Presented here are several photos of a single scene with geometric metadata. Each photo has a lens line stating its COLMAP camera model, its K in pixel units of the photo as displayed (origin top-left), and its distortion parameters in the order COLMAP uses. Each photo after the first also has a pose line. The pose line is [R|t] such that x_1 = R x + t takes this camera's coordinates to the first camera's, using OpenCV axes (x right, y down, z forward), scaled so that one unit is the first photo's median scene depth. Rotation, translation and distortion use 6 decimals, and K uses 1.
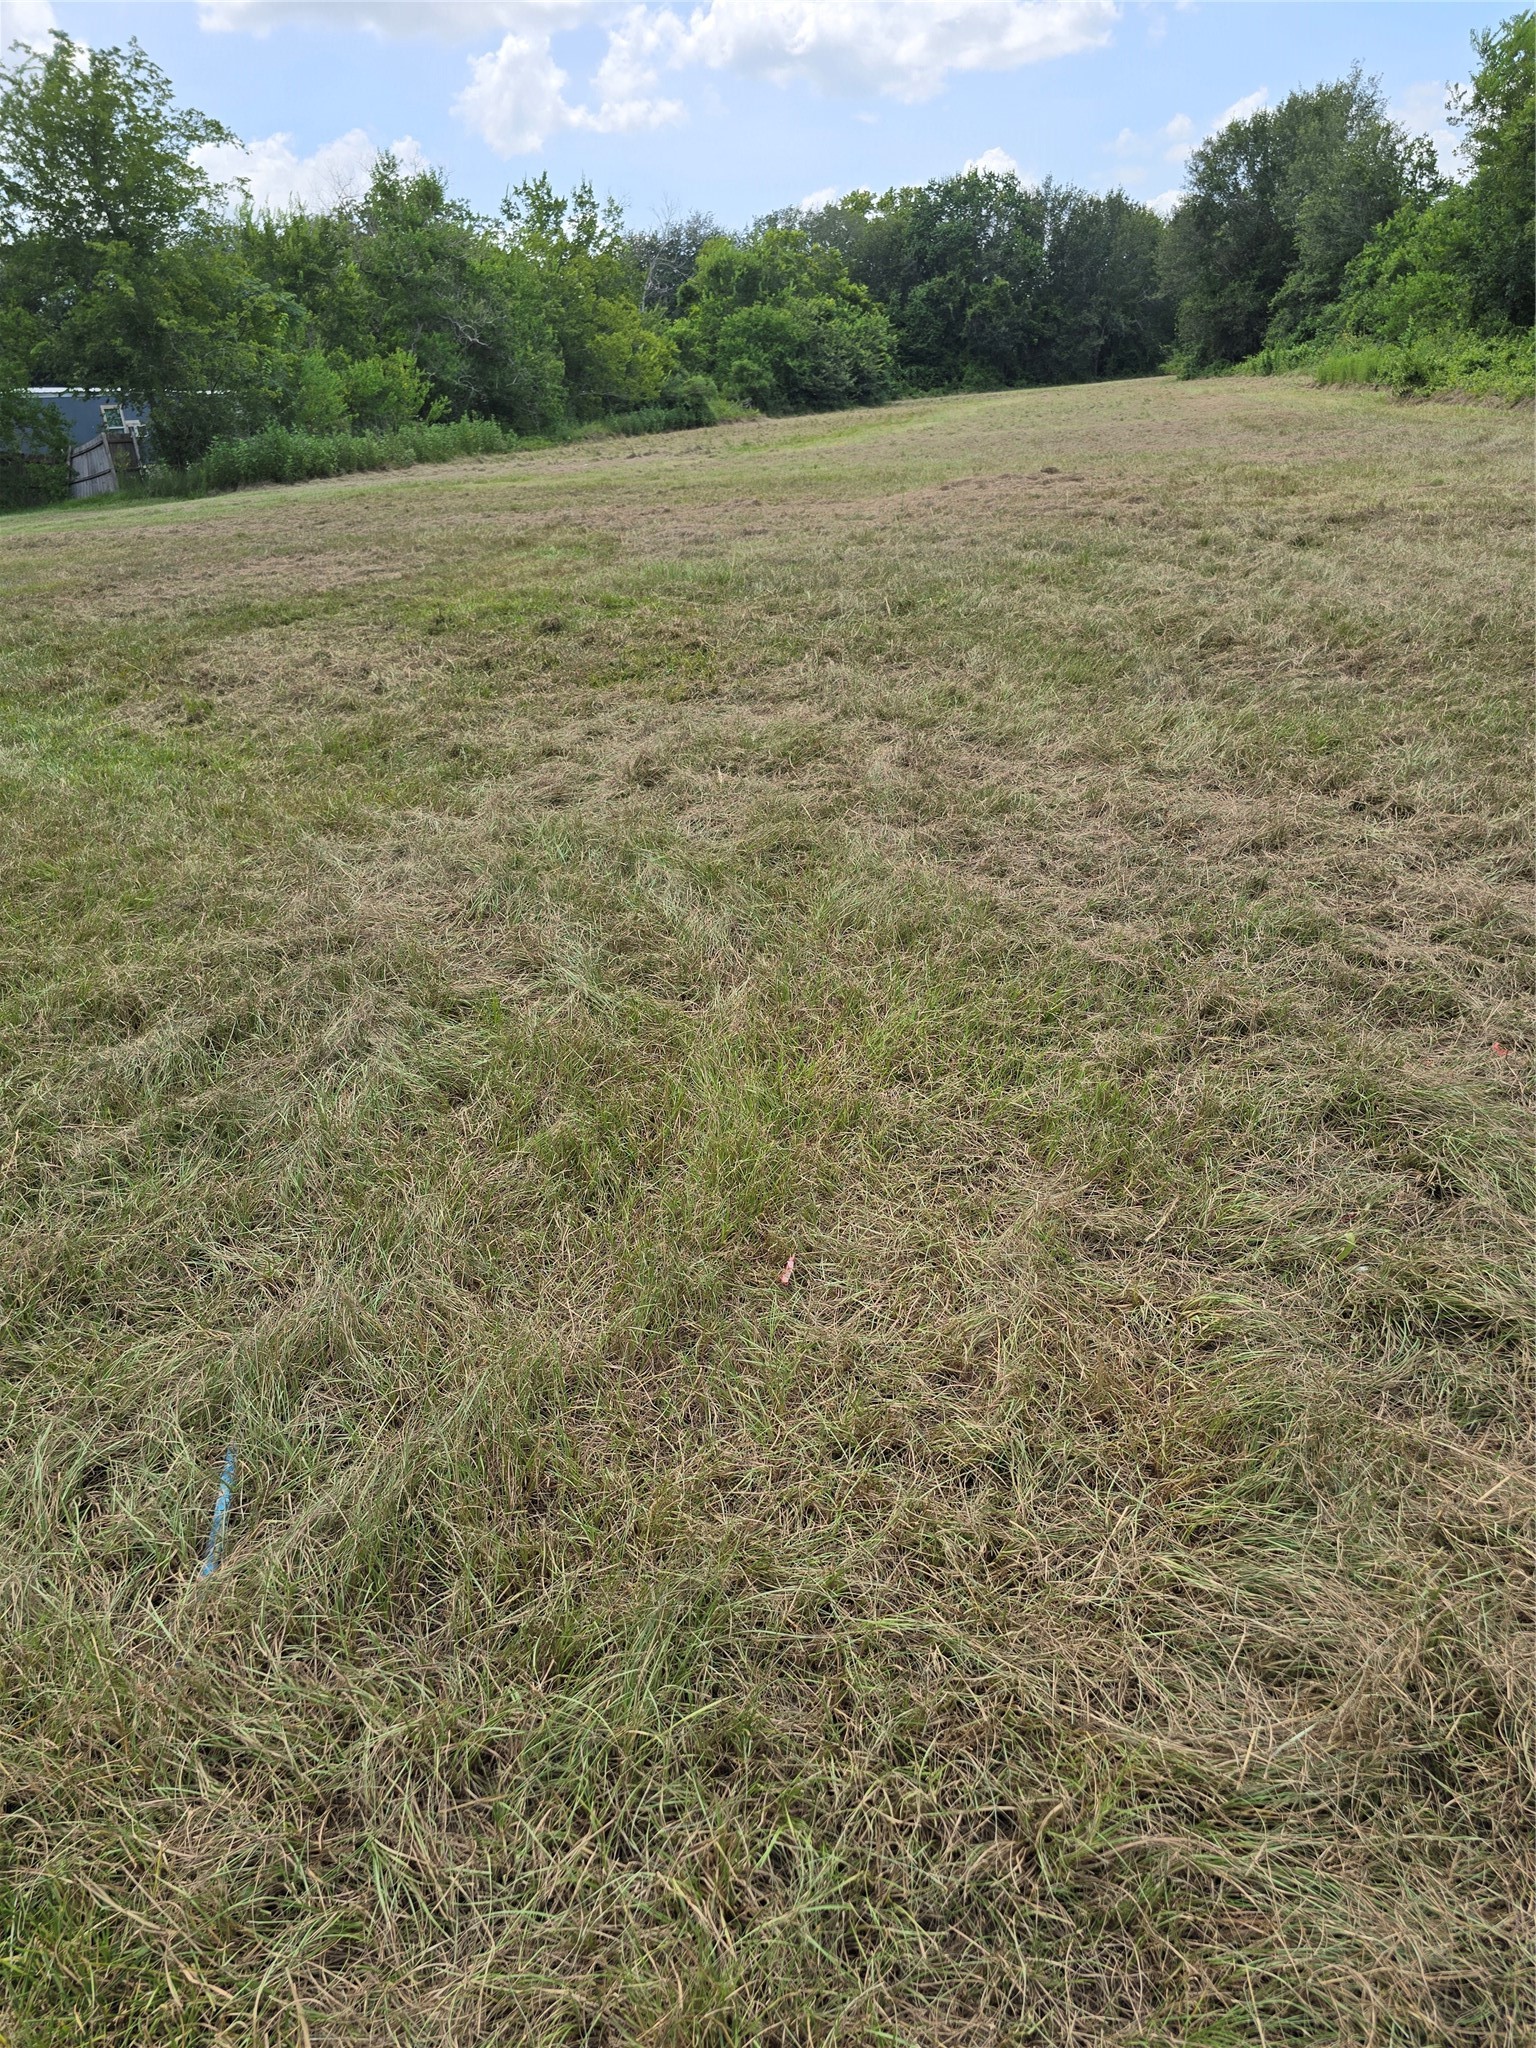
lens RADIAL K [[1375.6, 0, 751.1], [0, 1375.6, 1024.0], [0, 0, 1]] dist [0.075202, -0.048346]
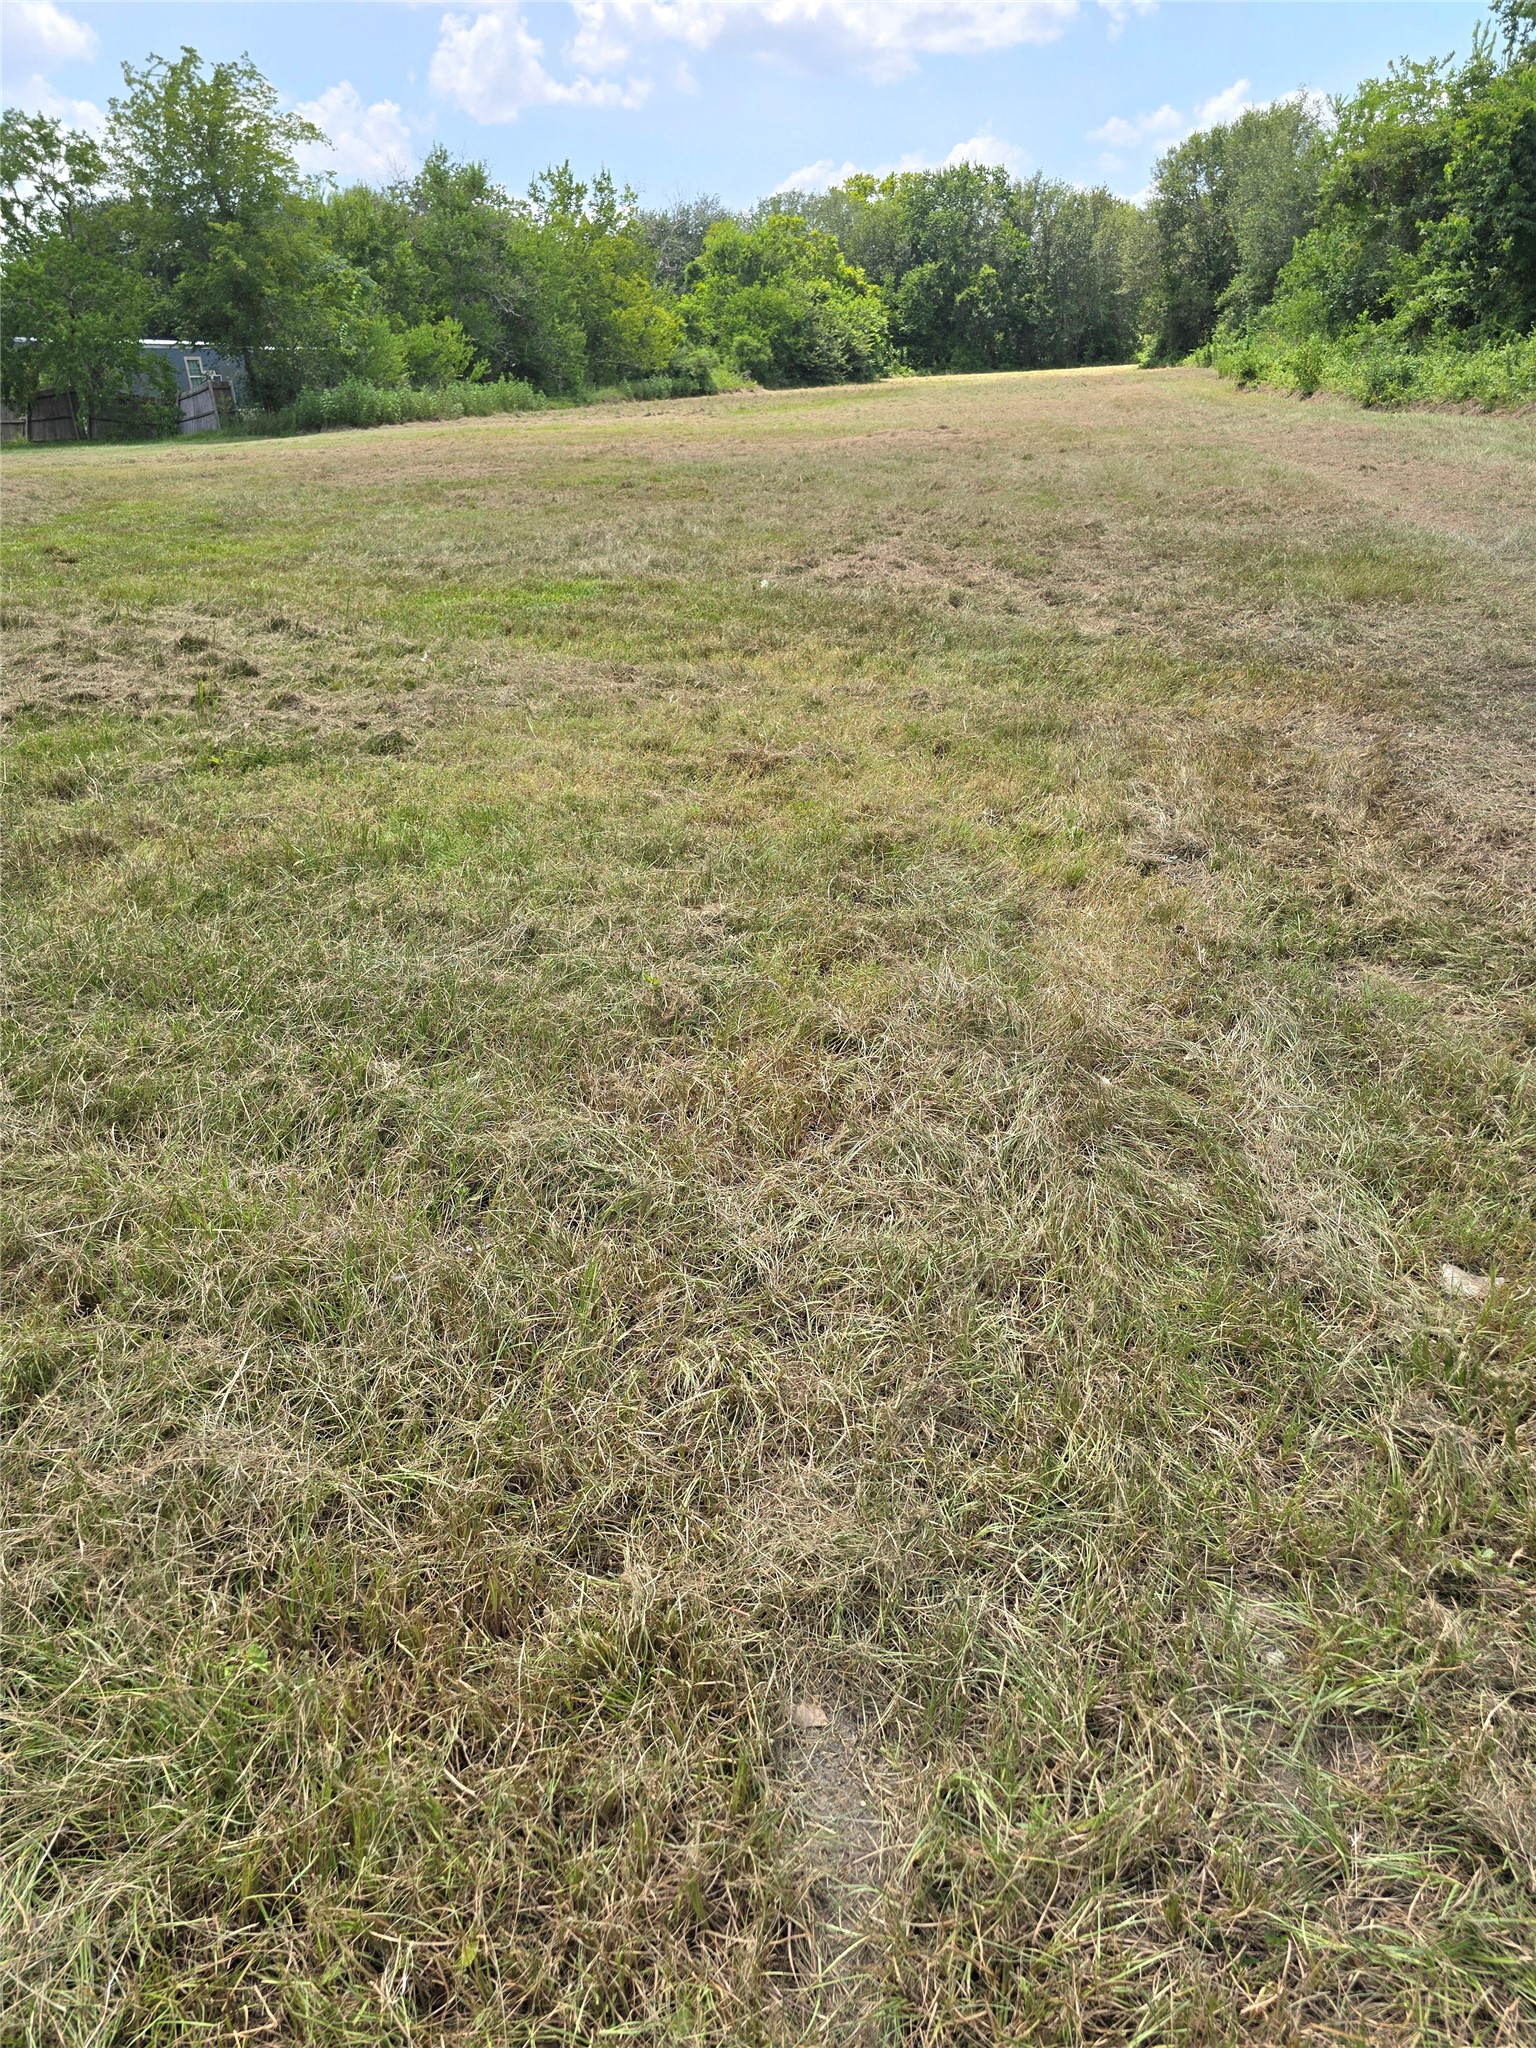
lens RADIAL K [[1387.1, 0, 768.0], [0, 1387.1, 1024.0], [0, 0, 1]] dist [0.078653, -0.048338]
pose [[0.999459, 0.025072, 0.021308, 0.003235], [-0.025315, 0.999617, 0.011179, 0.057380], [-0.021020, -0.011712, 0.999710, -0.126042]]
